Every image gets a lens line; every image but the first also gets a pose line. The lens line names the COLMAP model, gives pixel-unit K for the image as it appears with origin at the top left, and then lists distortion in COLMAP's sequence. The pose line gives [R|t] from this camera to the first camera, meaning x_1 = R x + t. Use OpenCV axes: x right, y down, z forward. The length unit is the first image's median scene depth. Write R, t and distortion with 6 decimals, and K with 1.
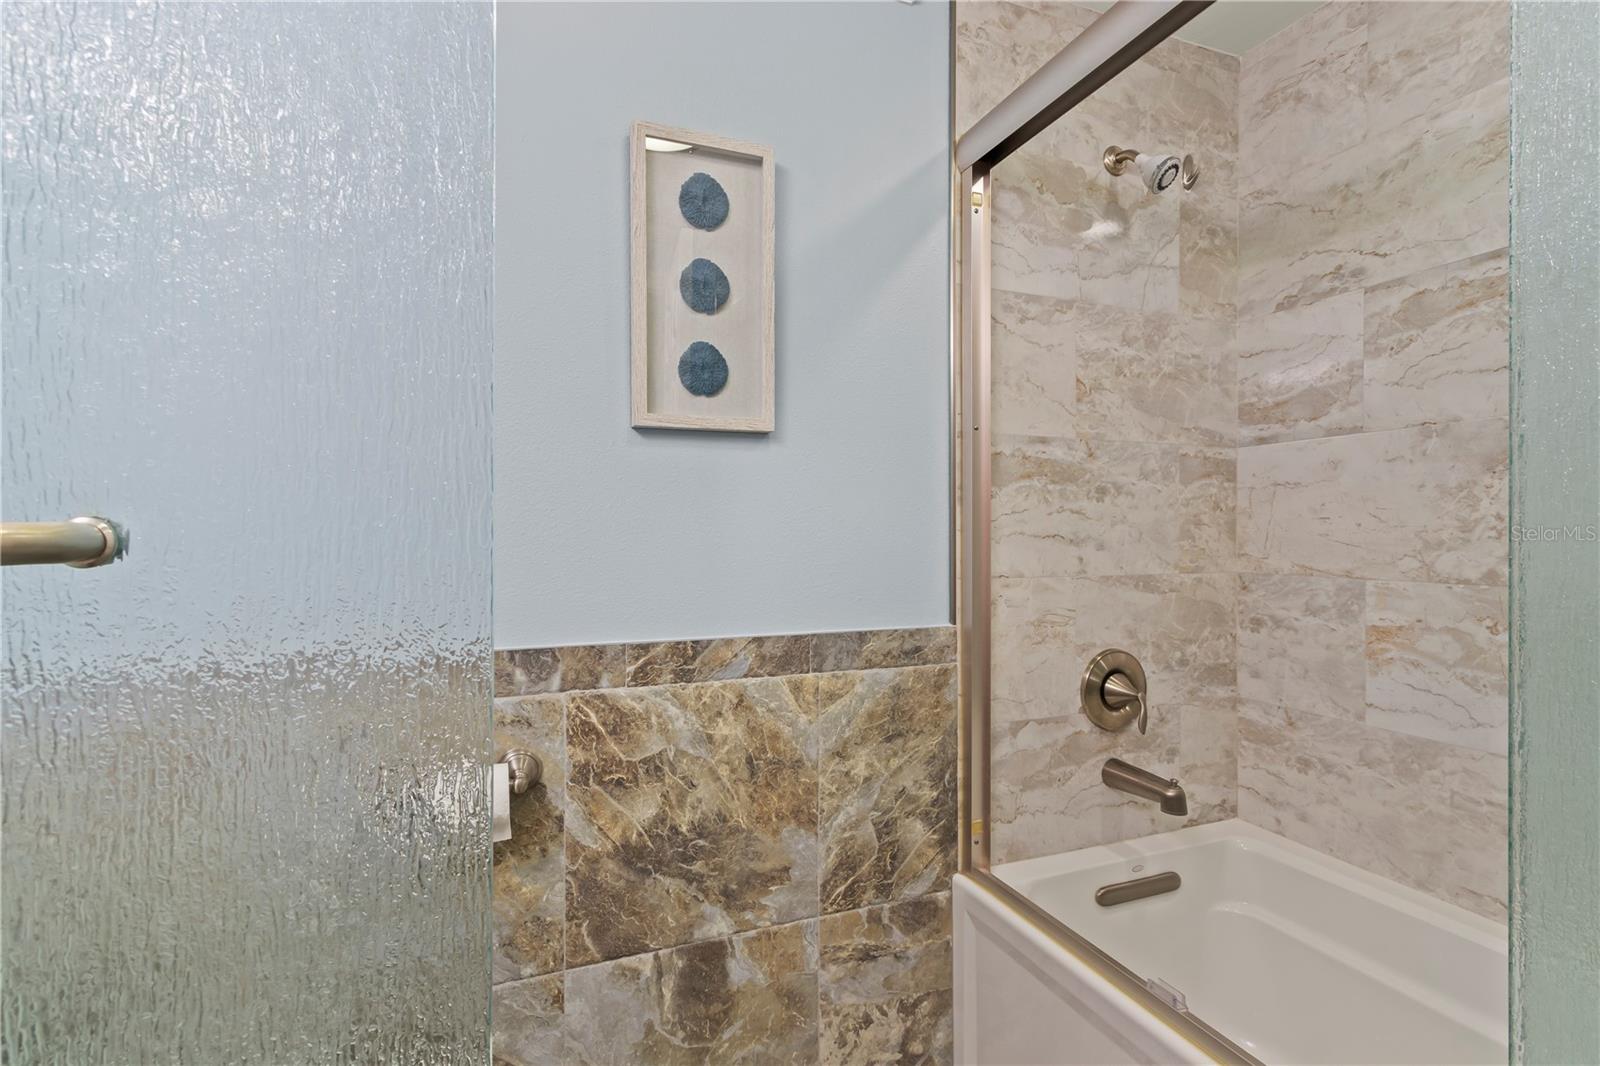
lens RADIAL K [[731.0, 0, 790.1], [0, 731.0, 533.9], [0, 0, 1]] dist [0.006976, -0.002525]
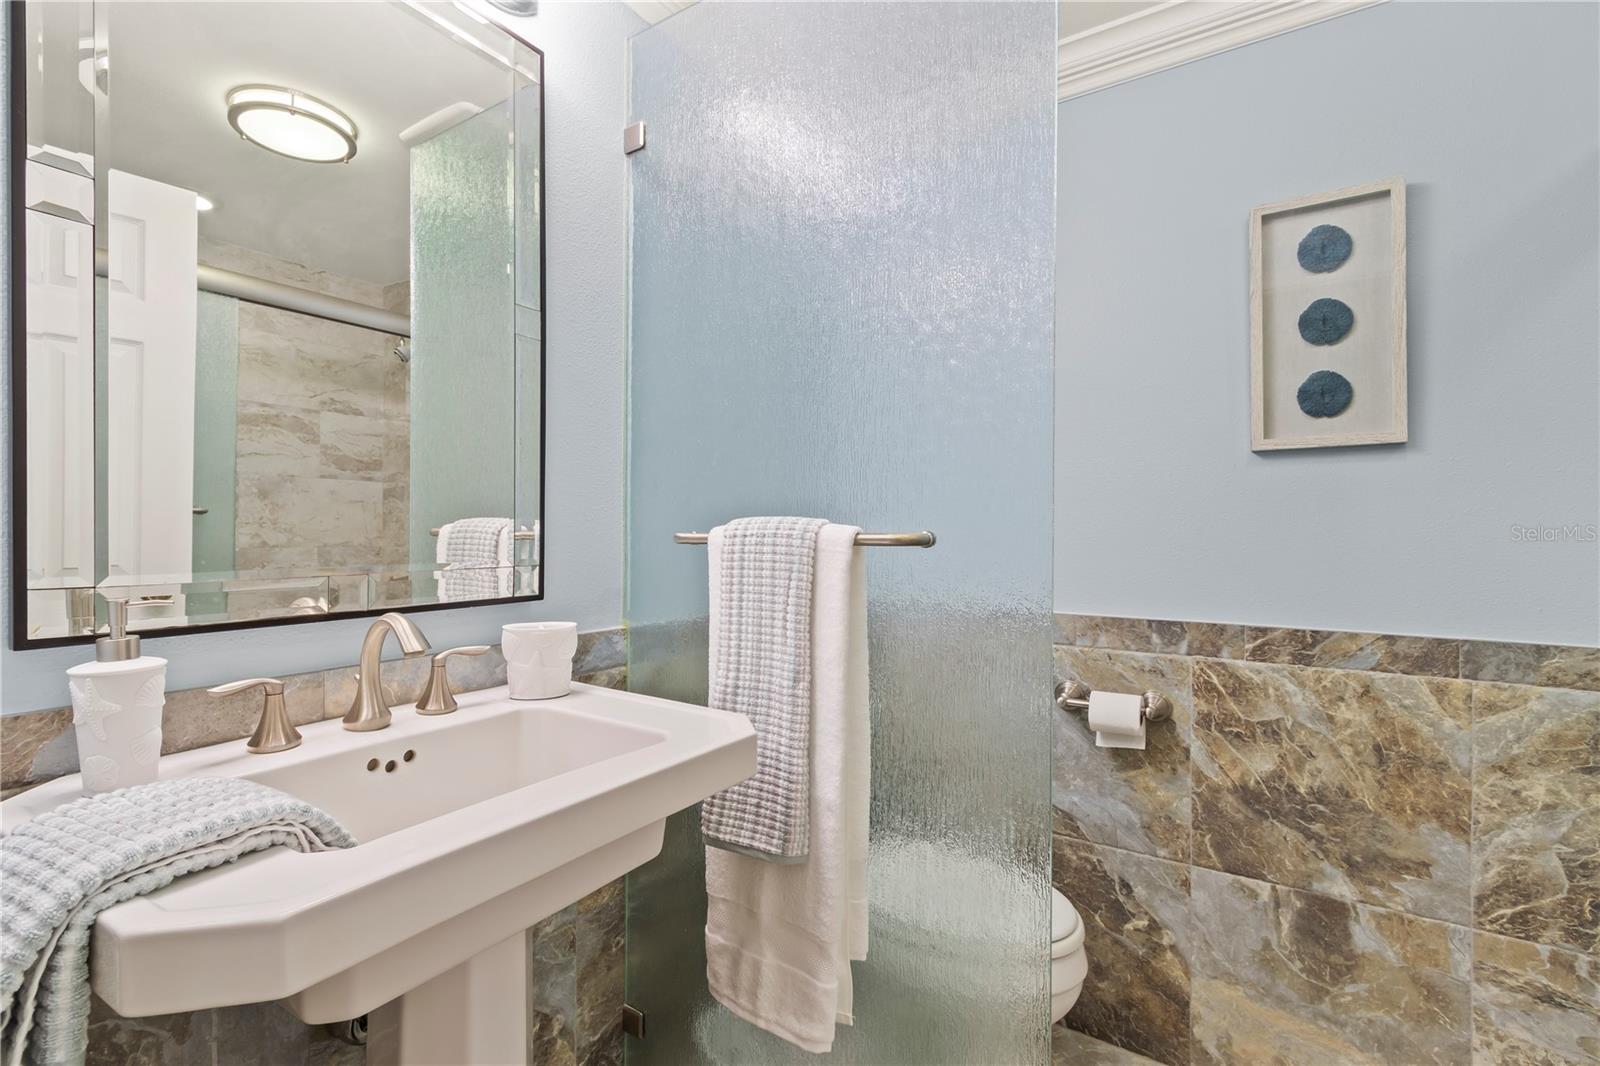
lens RADIAL K [[731.0, 0, 796.2], [0, 731.0, 532.3], [0, 0, 1]] dist [0.006976, -0.002525]
pose [[0.577733, 0.001240, -0.816225, 0.340823], [-0.004379, 0.999989, -0.001580, -0.003740], [0.816214, 0.004487, 0.577732, -0.335362]]
